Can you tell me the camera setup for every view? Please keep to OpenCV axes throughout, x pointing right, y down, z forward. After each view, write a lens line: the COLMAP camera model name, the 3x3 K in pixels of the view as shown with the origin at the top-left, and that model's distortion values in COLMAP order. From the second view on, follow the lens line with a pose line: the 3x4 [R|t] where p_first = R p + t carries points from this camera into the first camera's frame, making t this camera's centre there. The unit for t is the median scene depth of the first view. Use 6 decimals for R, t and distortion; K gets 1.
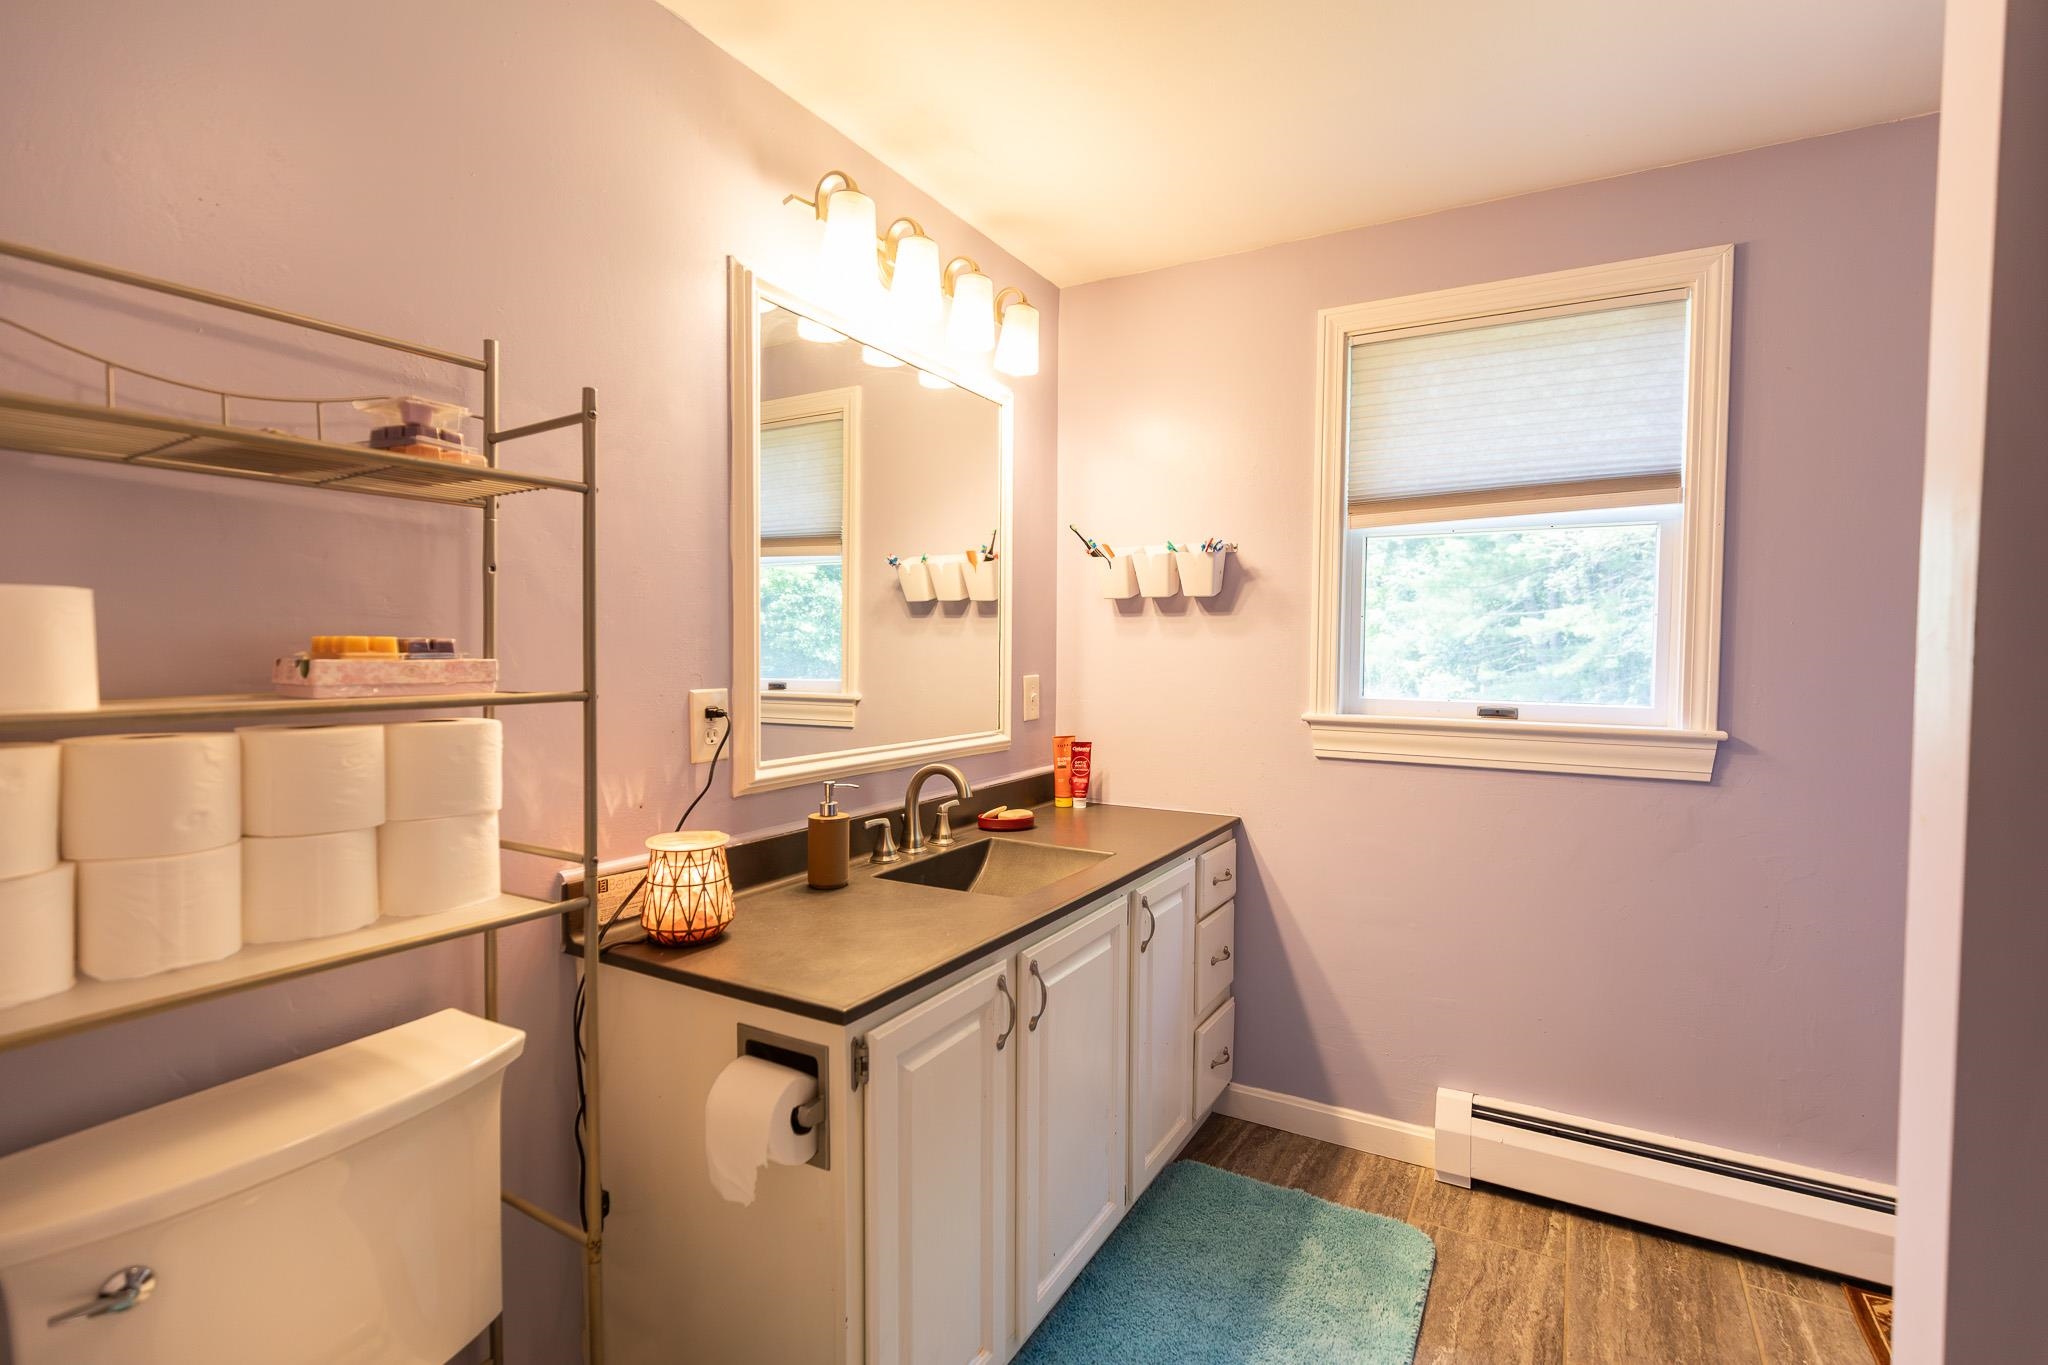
lens RADIAL K [[962.2, 0, 1039.3], [0, 962.2, 677.7], [0, 0, 1]] dist [-0.003641, 0.001023]
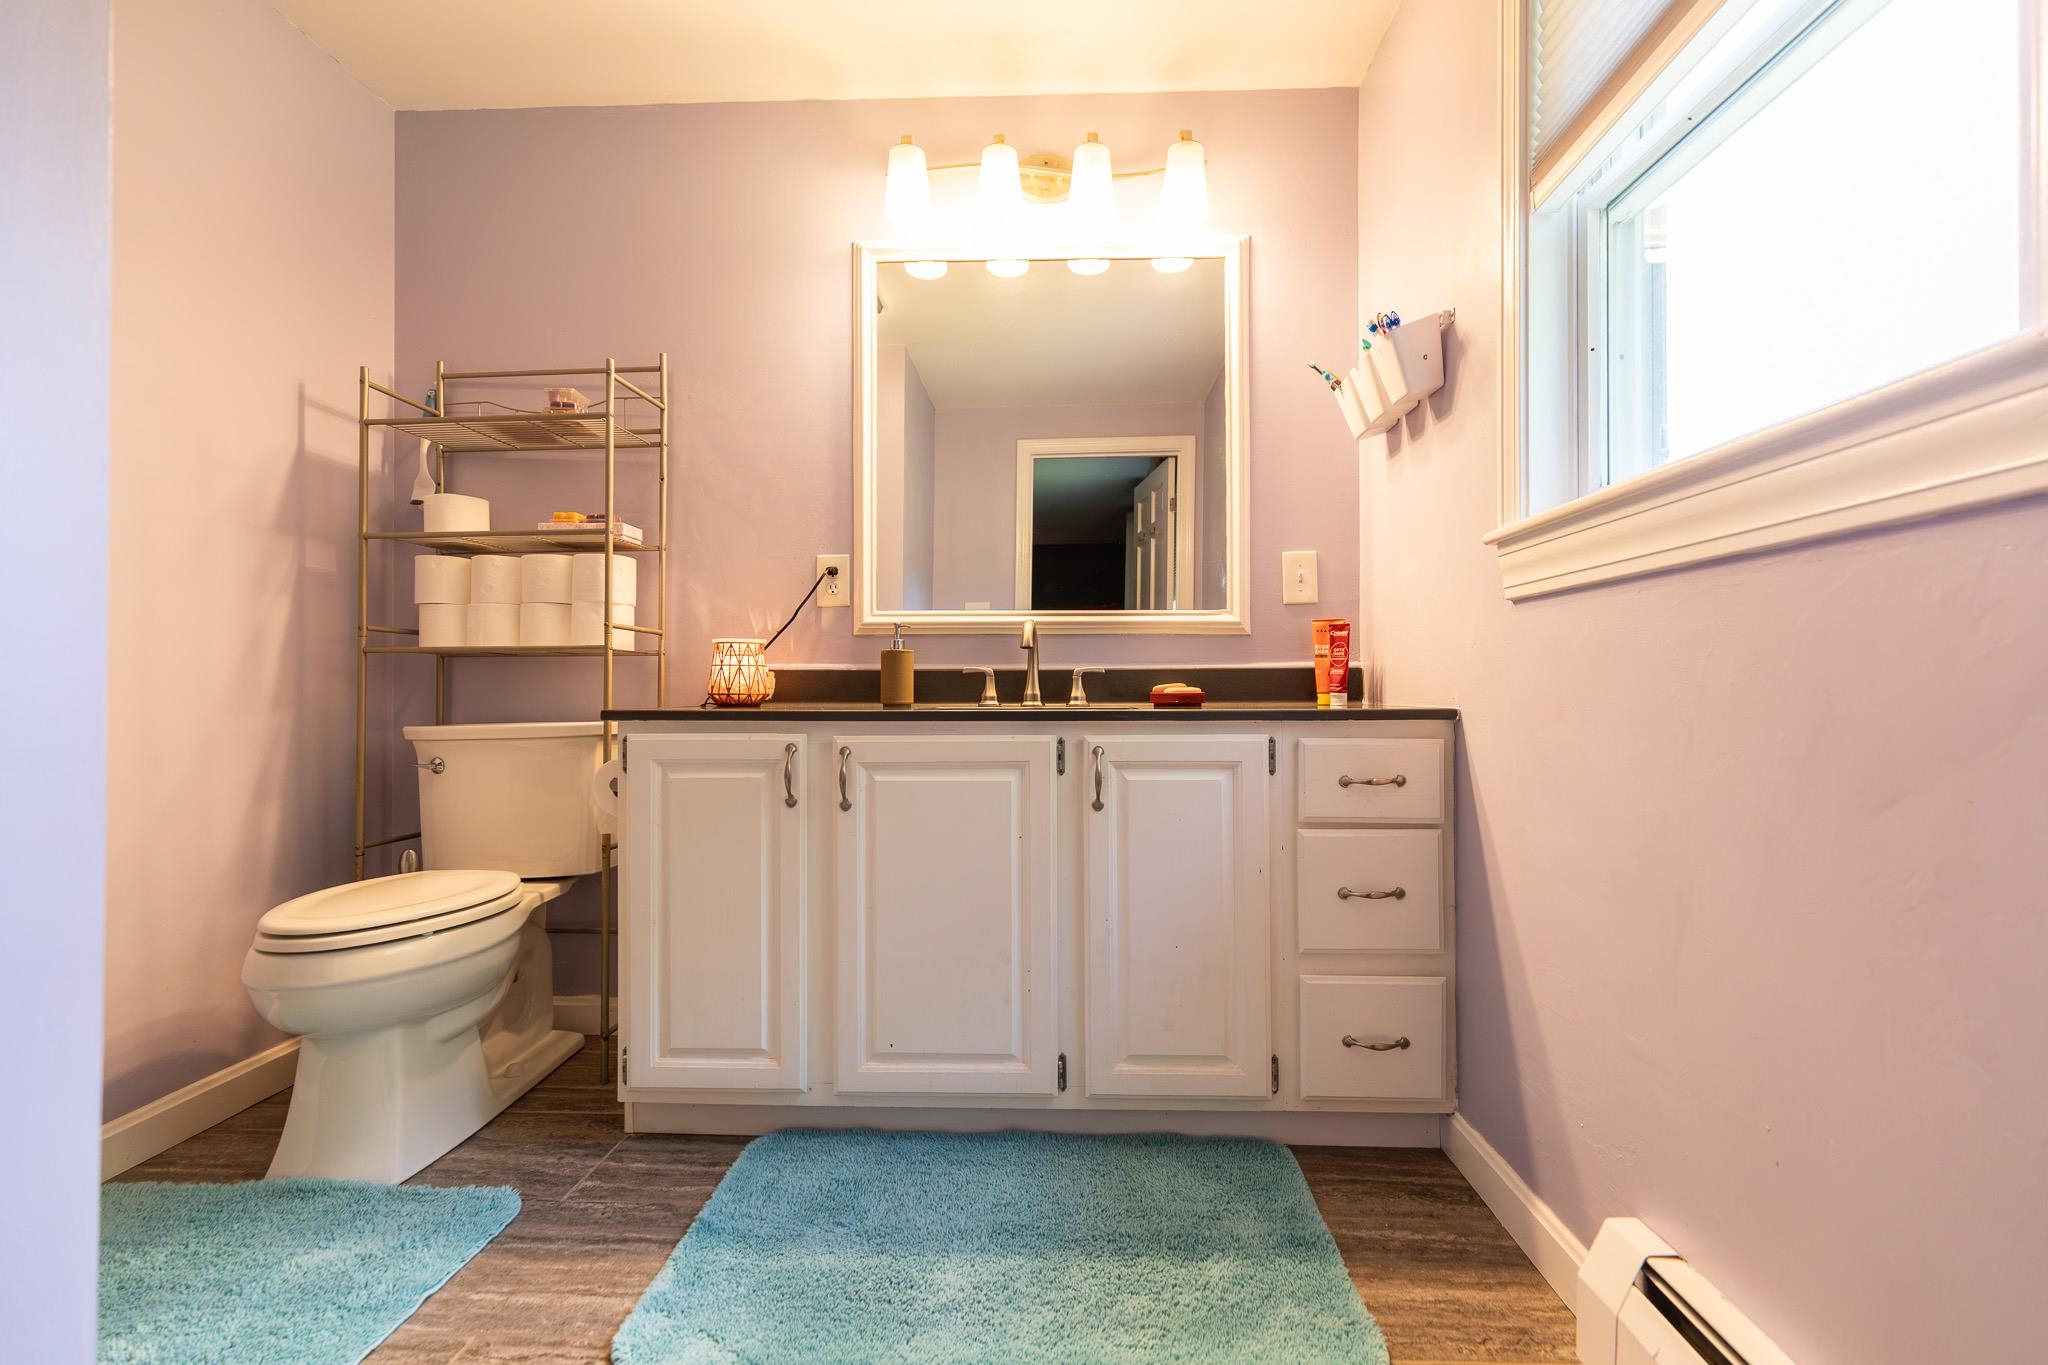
lens RADIAL K [[910.1, 0, 1026.2], [0, 910.1, 684.4], [0, 0, 1]] dist [0.008617, -0.001495]
pose [[0.443477, -0.015215, -0.896157, 0.724033], [-0.026800, 0.999184, -0.030227, 0.174349], [0.895885, 0.037422, 0.442707, 0.503028]]
